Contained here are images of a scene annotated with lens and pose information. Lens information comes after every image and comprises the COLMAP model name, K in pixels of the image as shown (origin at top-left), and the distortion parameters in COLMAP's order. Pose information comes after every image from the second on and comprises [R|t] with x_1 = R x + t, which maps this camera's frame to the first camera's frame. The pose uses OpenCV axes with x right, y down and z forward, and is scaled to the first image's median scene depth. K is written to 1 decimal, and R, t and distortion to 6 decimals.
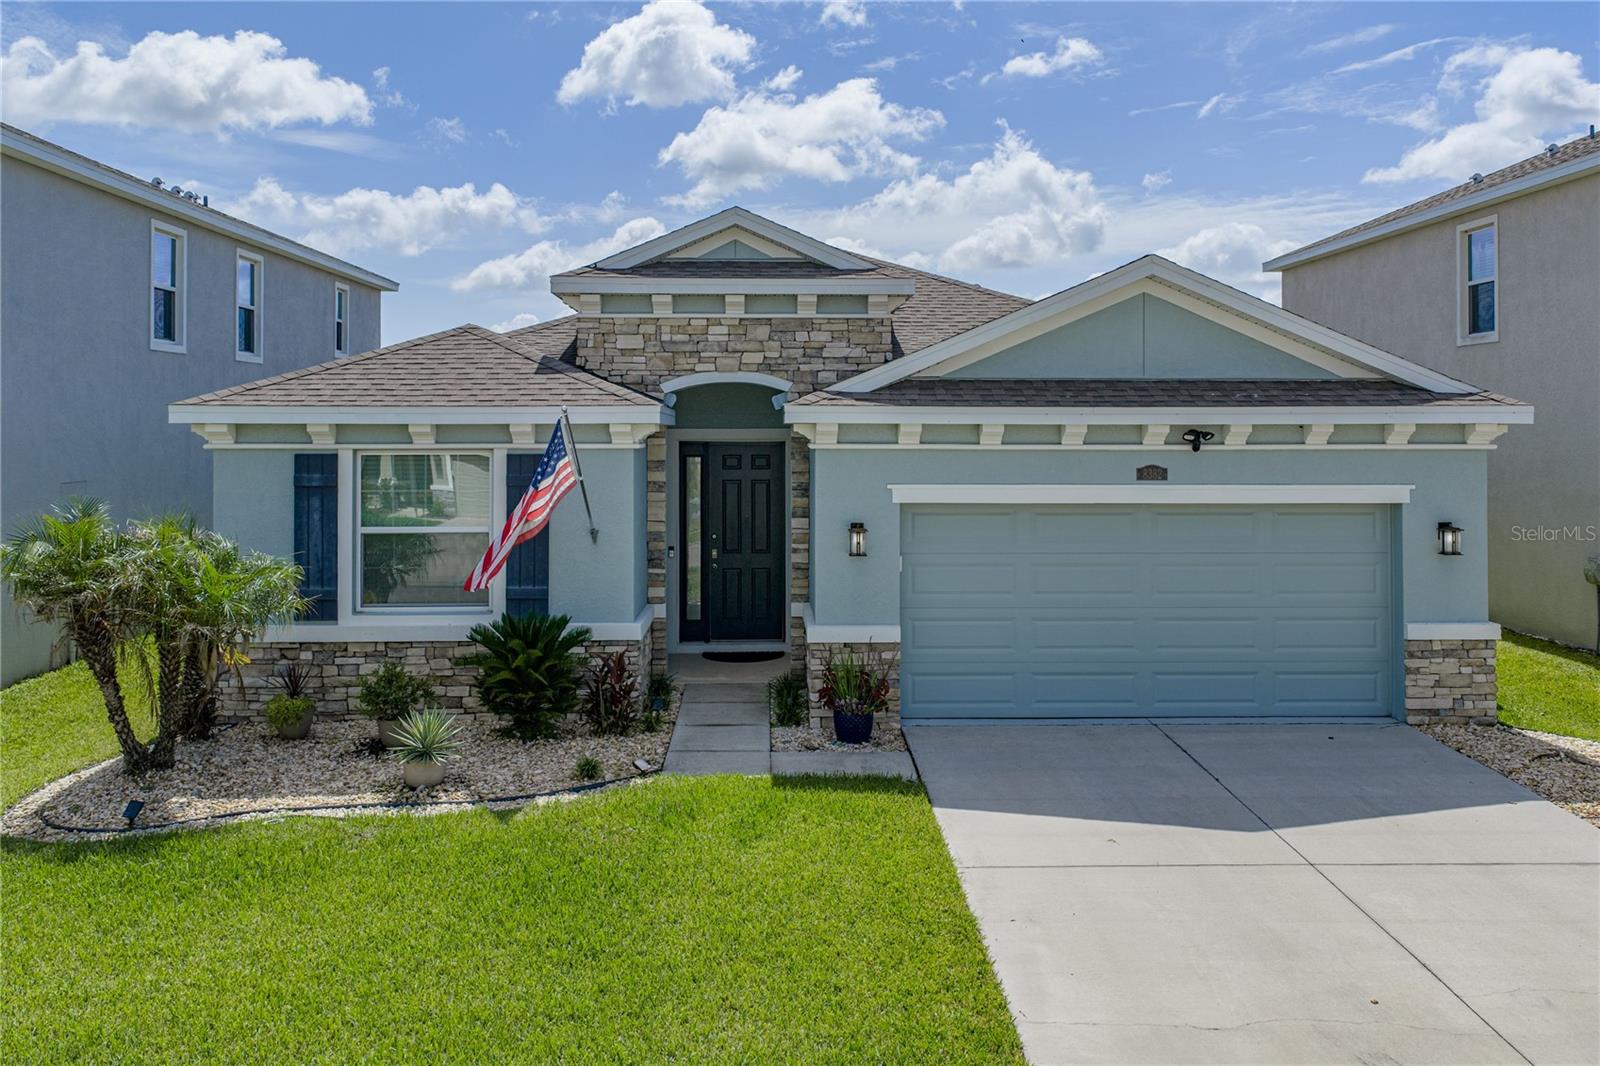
lens RADIAL K [[1360.5, 0, 830.6], [0, 1360.5, 457.1], [0, 0, 1]] dist [0.043527, -0.135024]
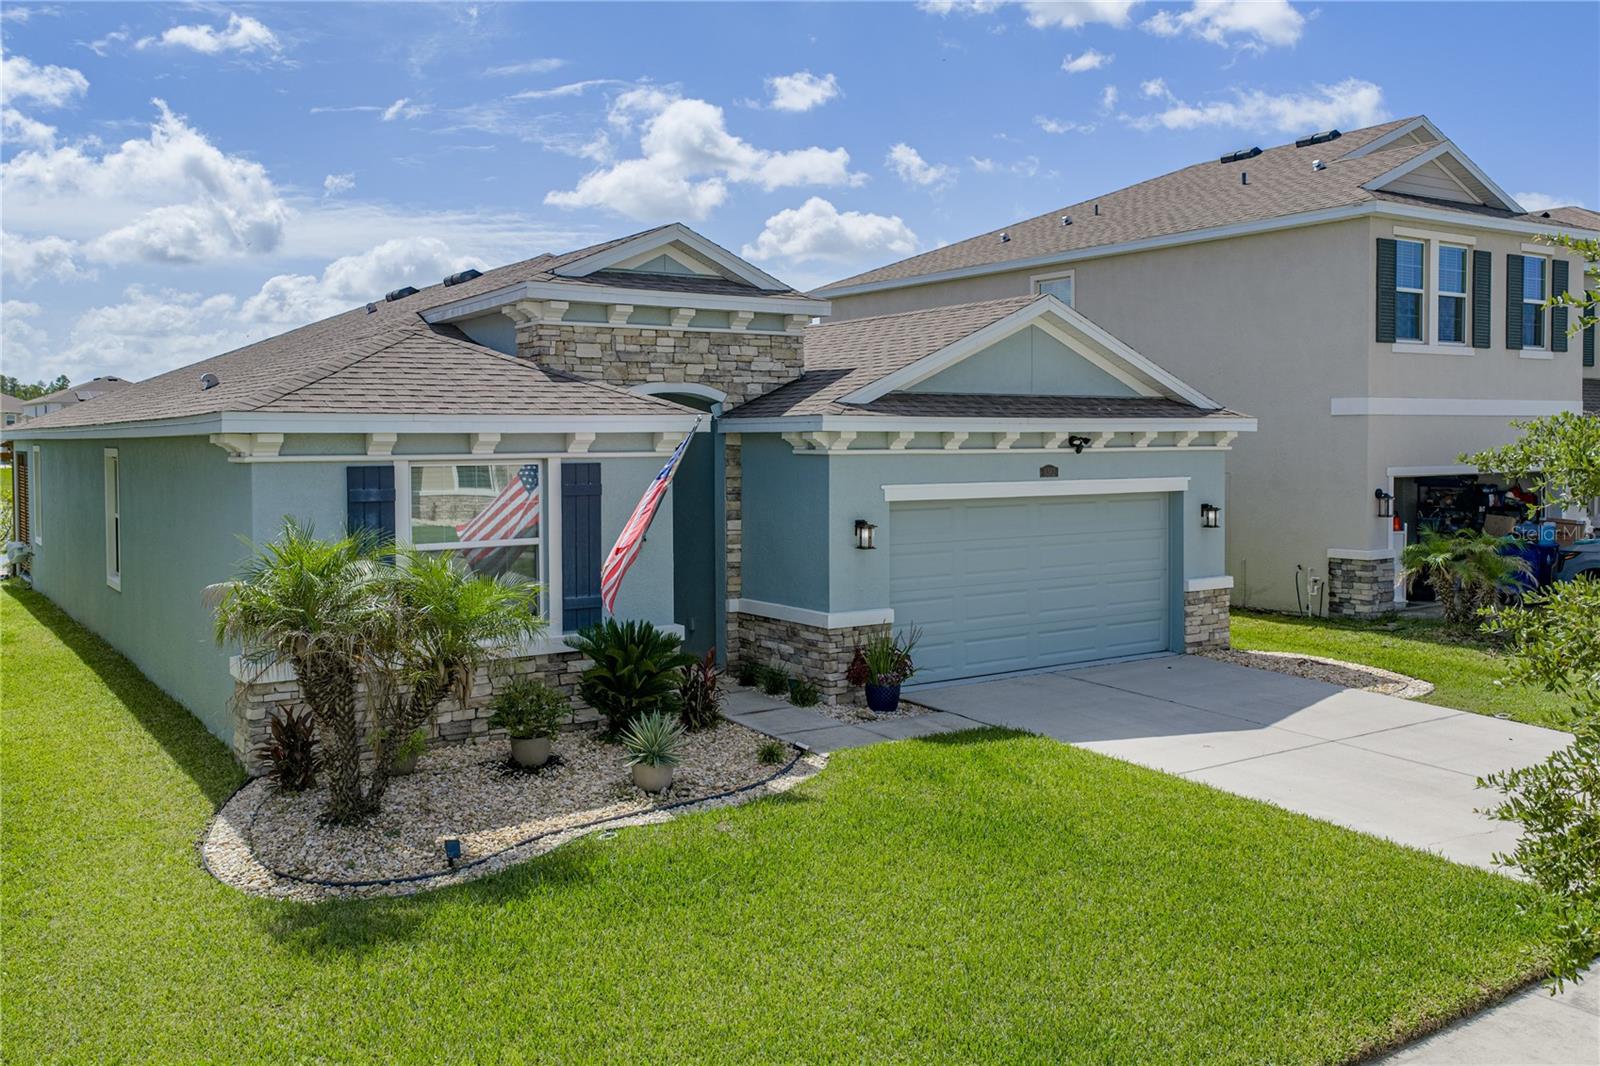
lens RADIAL K [[1339.7, 0, 800.0], [0, 1339.7, 533.0], [0, 0, 1]] dist [-0.008637, 0.150530]
pose [[0.845268, -0.041952, 0.532693, -0.545108], [0.015647, 0.998429, 0.053803, -0.001288], [-0.534113, -0.037143, 0.844597, 0.079108]]
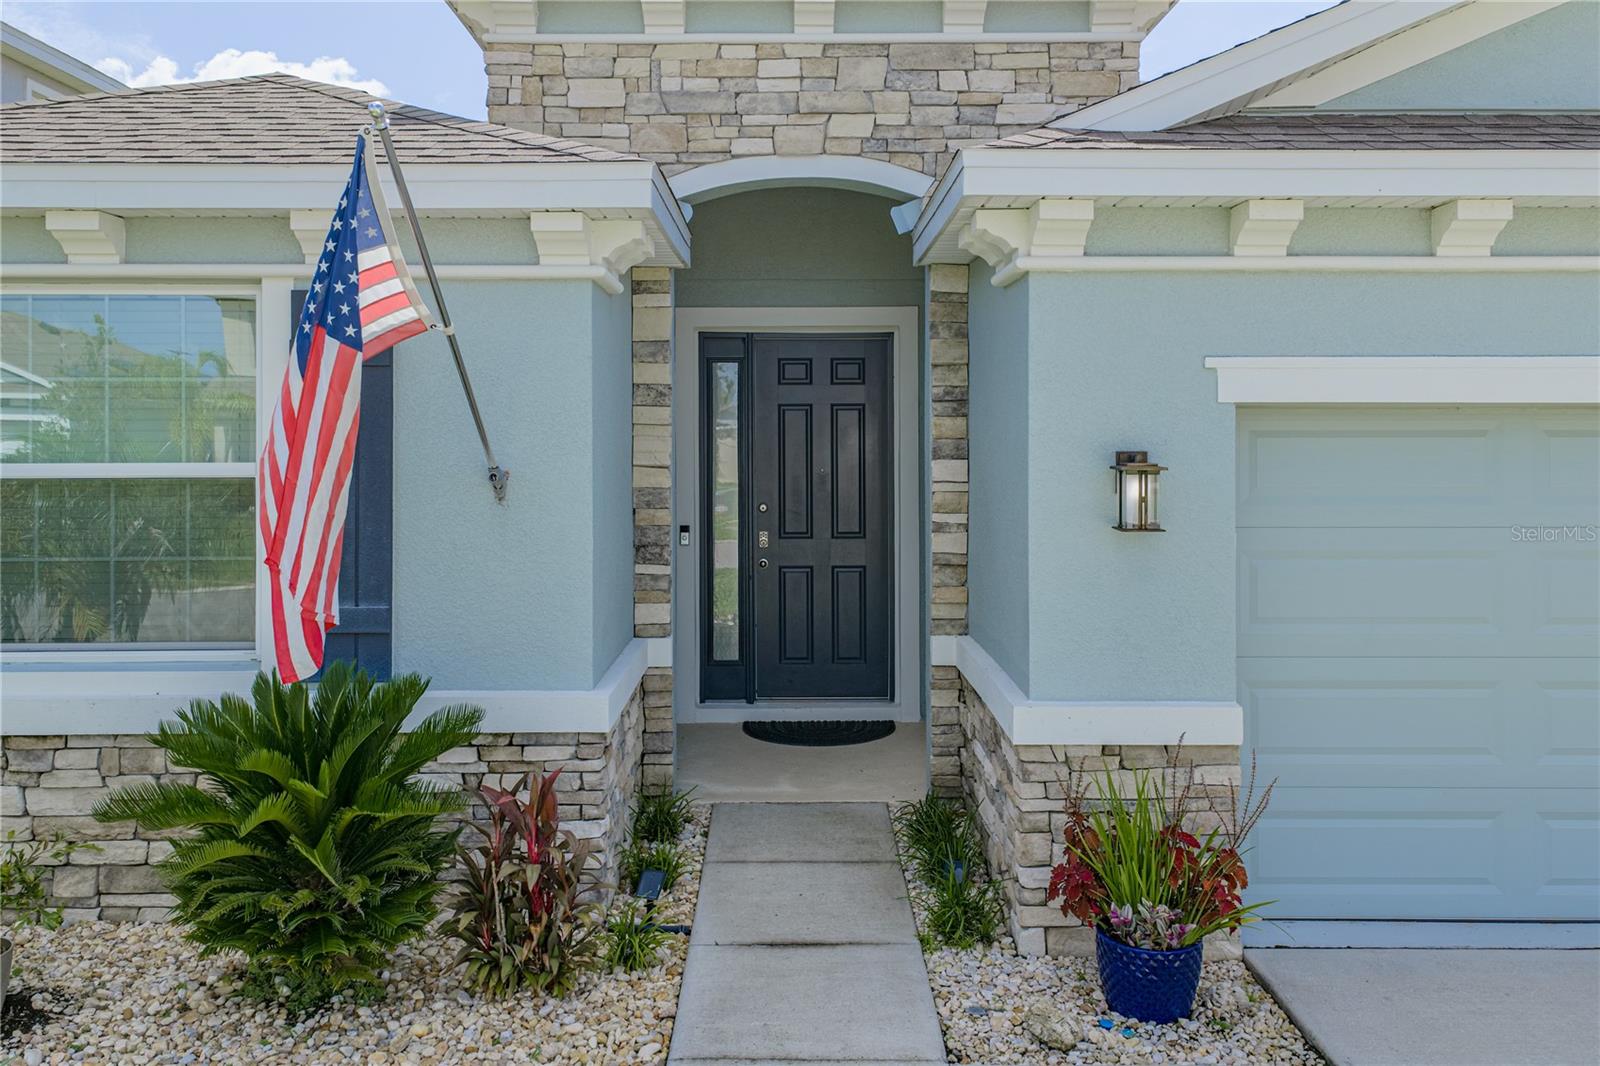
lens RADIAL K [[1340.6, 0, 803.0], [0, 1340.6, 458.5], [0, 0, 1]] dist [0.012886, -0.000506]
pose [[0.999435, -0.001887, -0.033553, -0.058562], [0.001786, 0.999994, -0.003027, 0.045826], [0.033559, 0.002965, 0.999432, 0.527047]]
